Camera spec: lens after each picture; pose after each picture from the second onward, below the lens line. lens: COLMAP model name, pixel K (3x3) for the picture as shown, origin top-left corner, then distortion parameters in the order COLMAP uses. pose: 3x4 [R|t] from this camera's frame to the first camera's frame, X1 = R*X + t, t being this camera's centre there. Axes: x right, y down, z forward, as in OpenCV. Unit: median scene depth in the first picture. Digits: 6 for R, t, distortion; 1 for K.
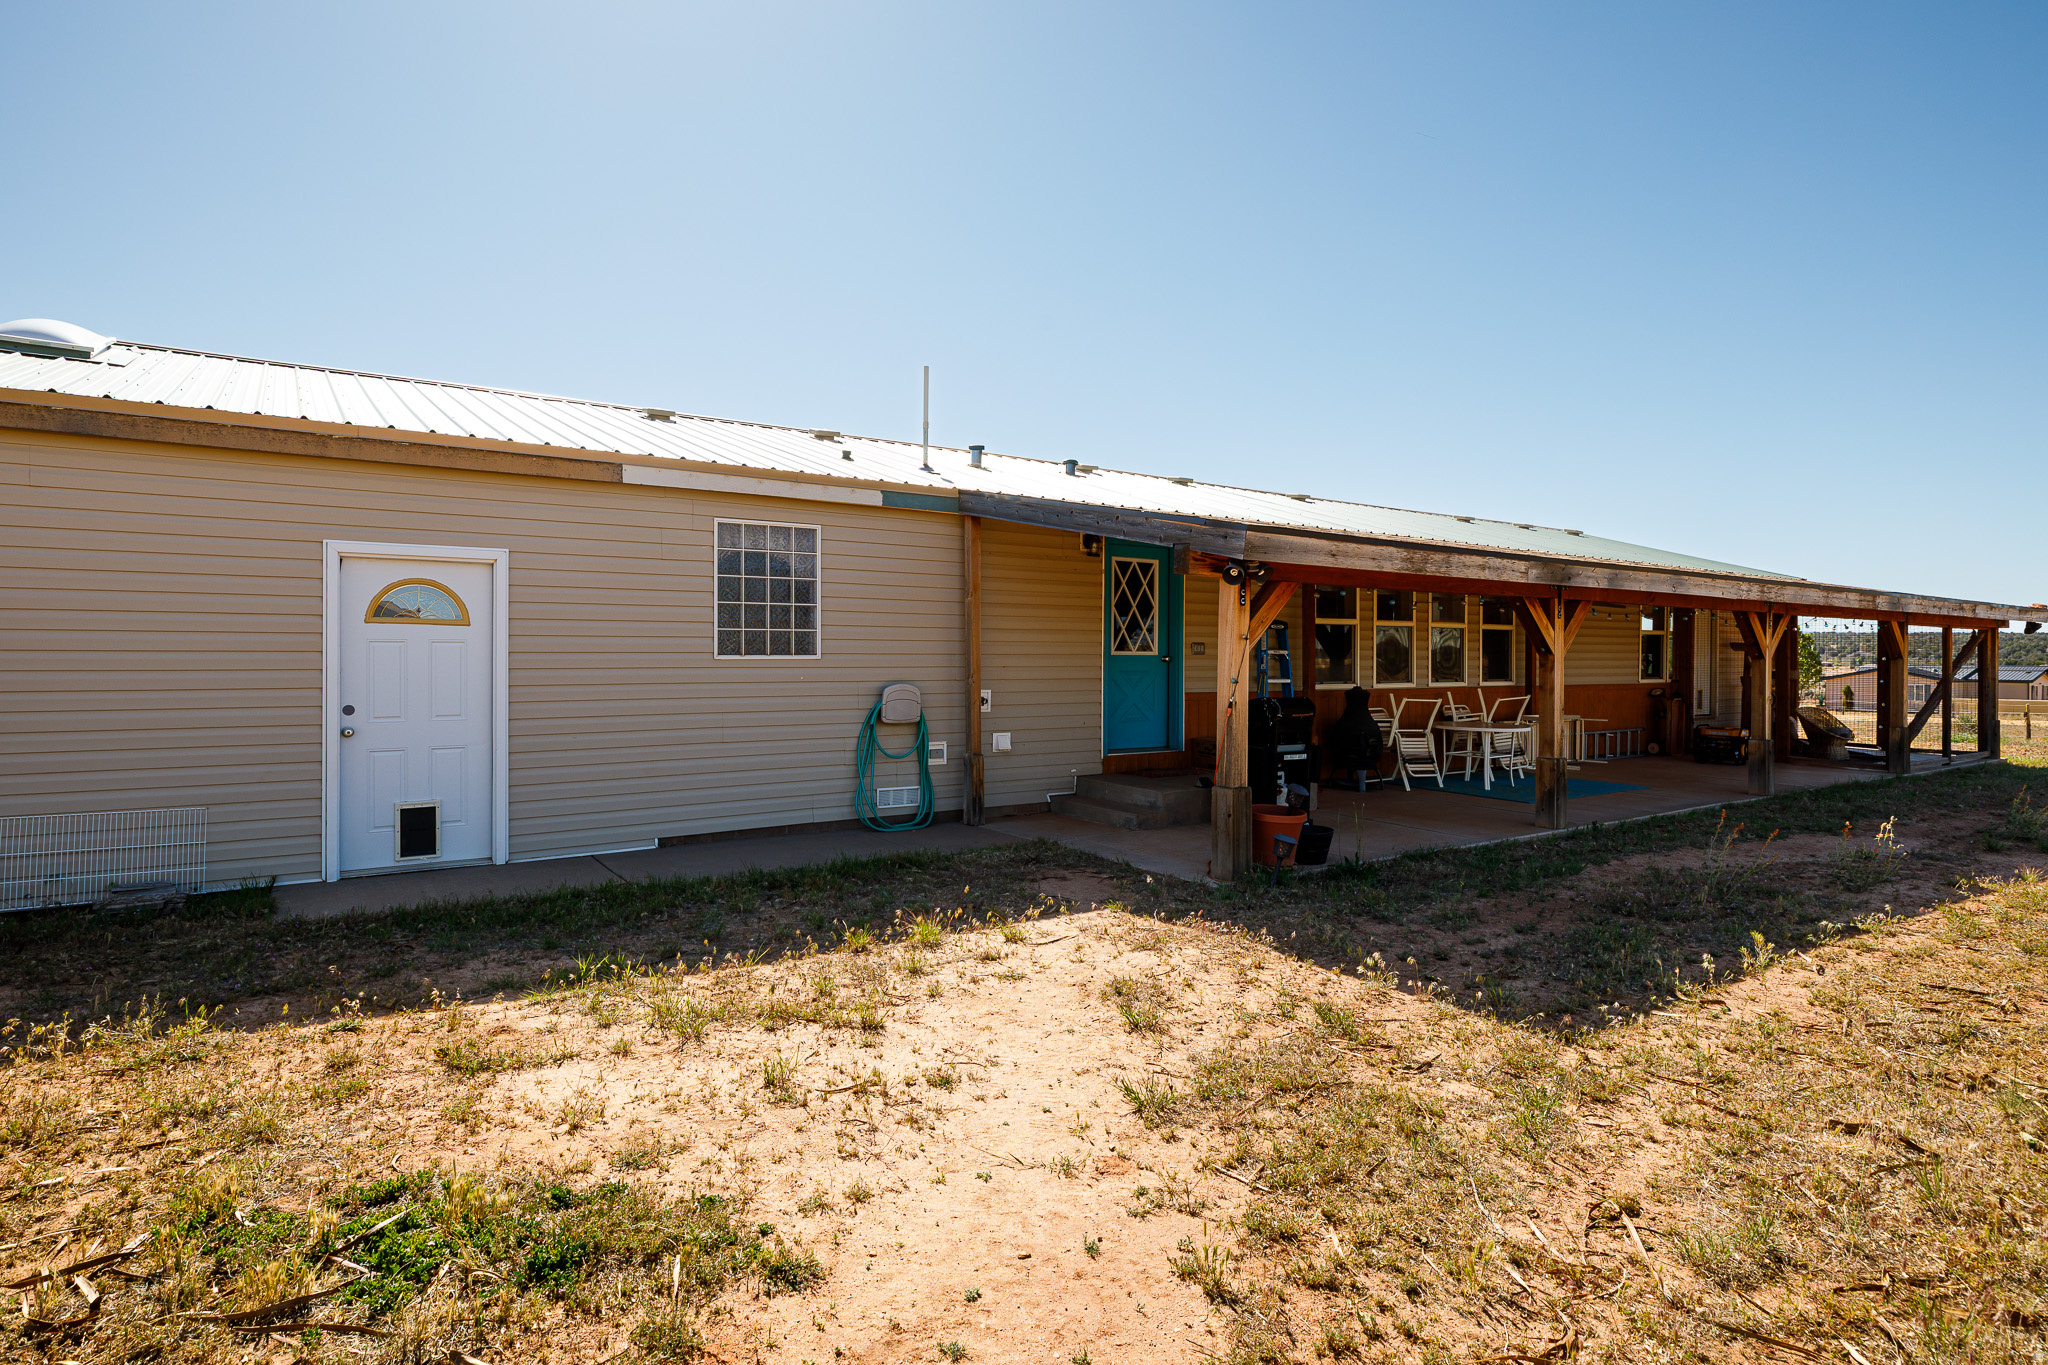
lens RADIAL K [[1209.4, 0, 1024.0], [0, 1209.4, 682.5], [0, 0, 1]] dist [-0.003863, -0.000463]
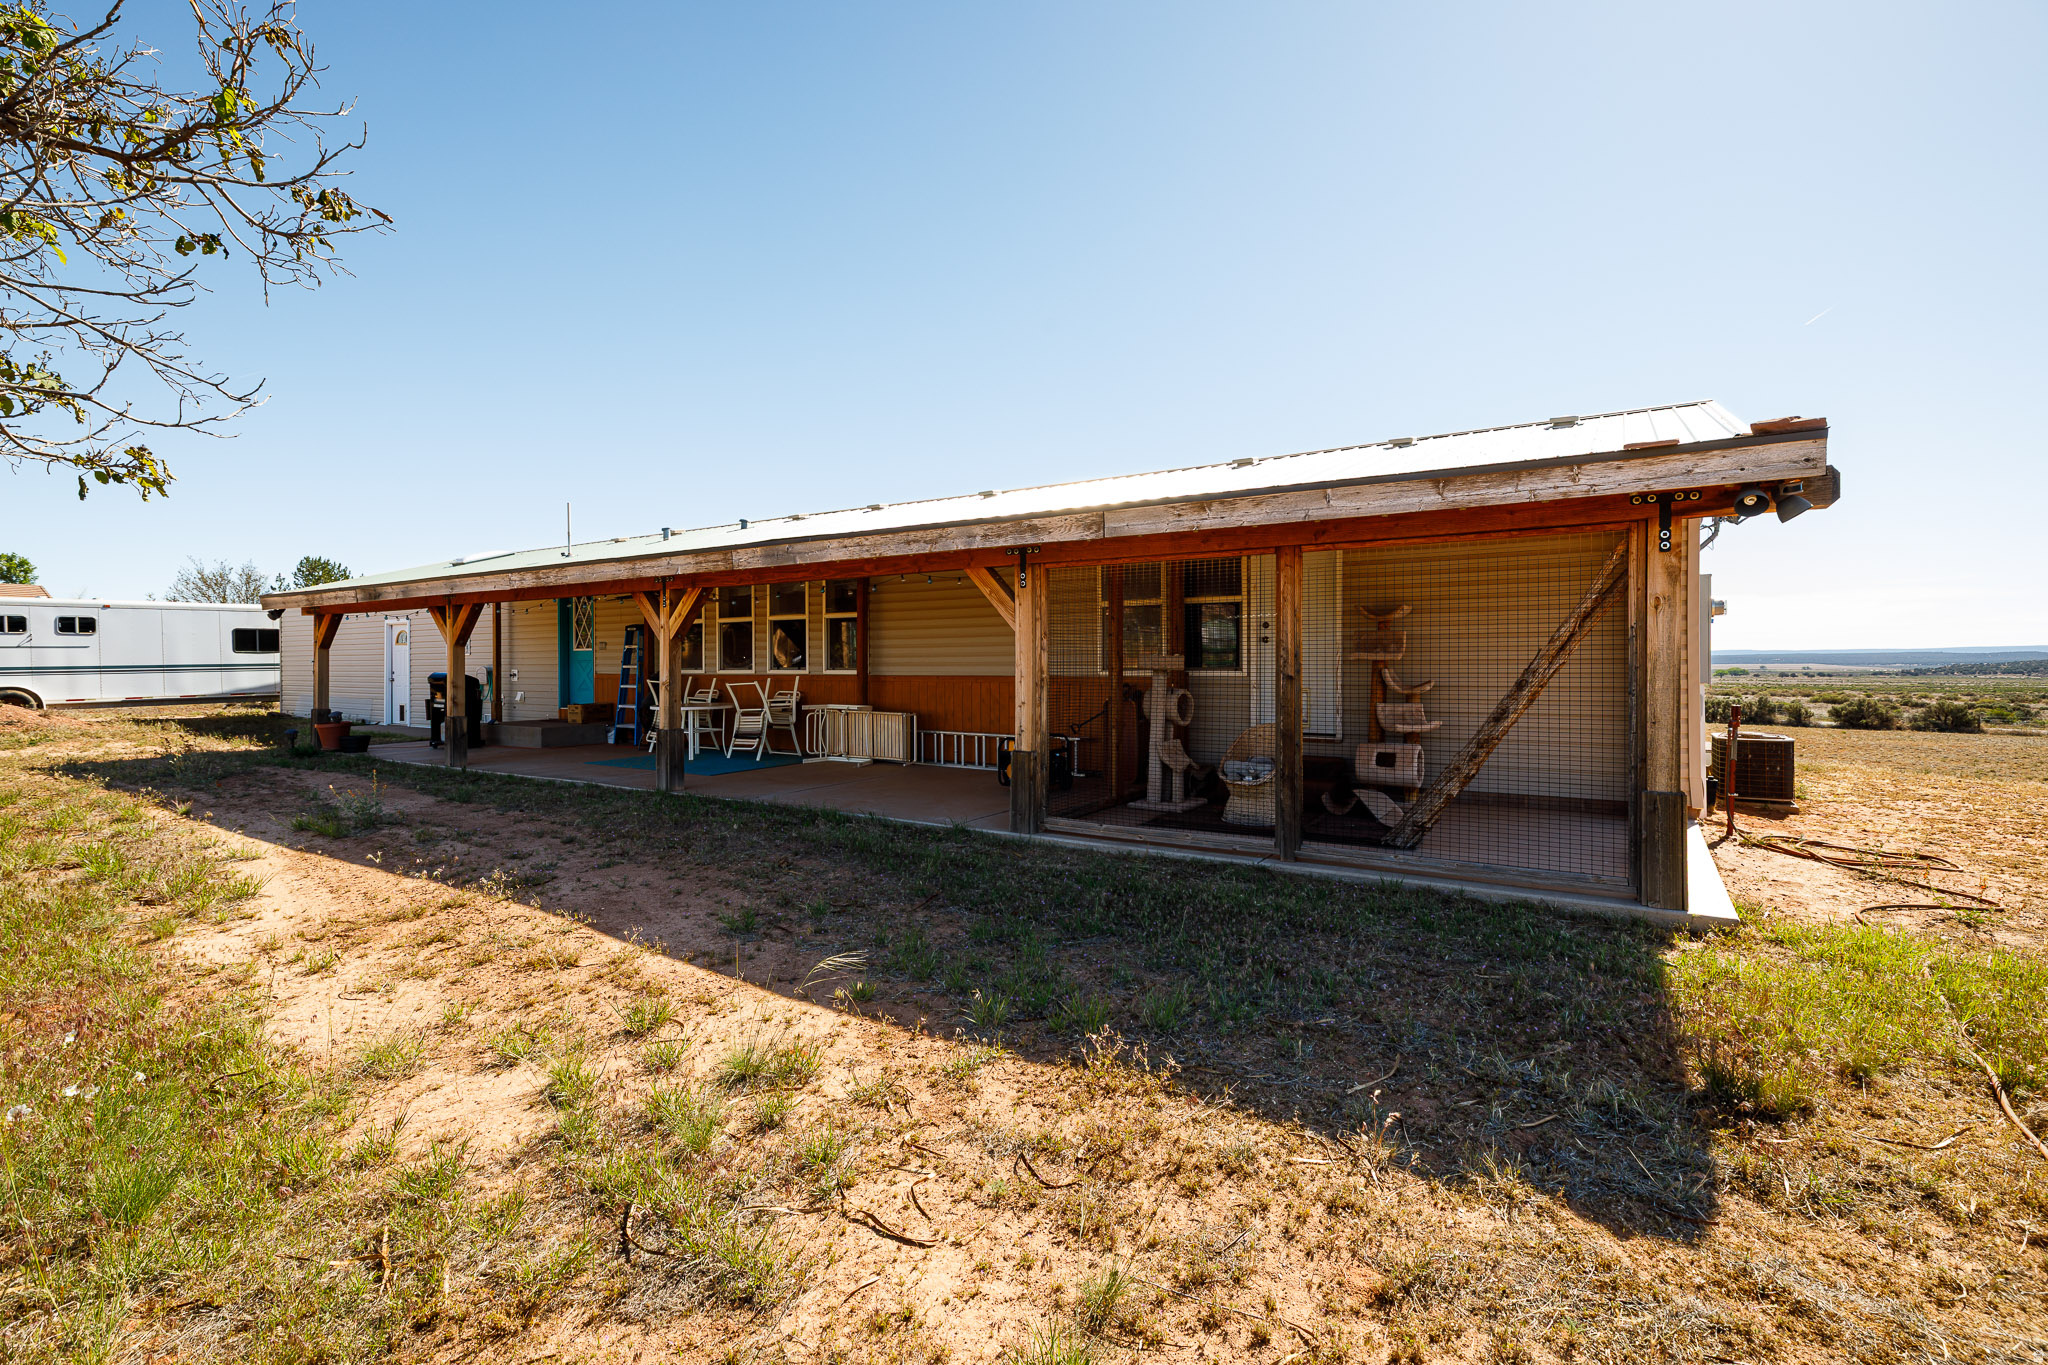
lens RADIAL K [[952.7, 0, 1025.9], [0, 952.7, 659.5], [0, 0, 1]] dist [0.000867, 0.000124]
pose [[0.340889, -0.005210, -0.940089, 1.169272], [-0.003544, 0.999970, -0.006827, -0.001782], [0.940097, 0.005659, 0.340860, 0.860284]]
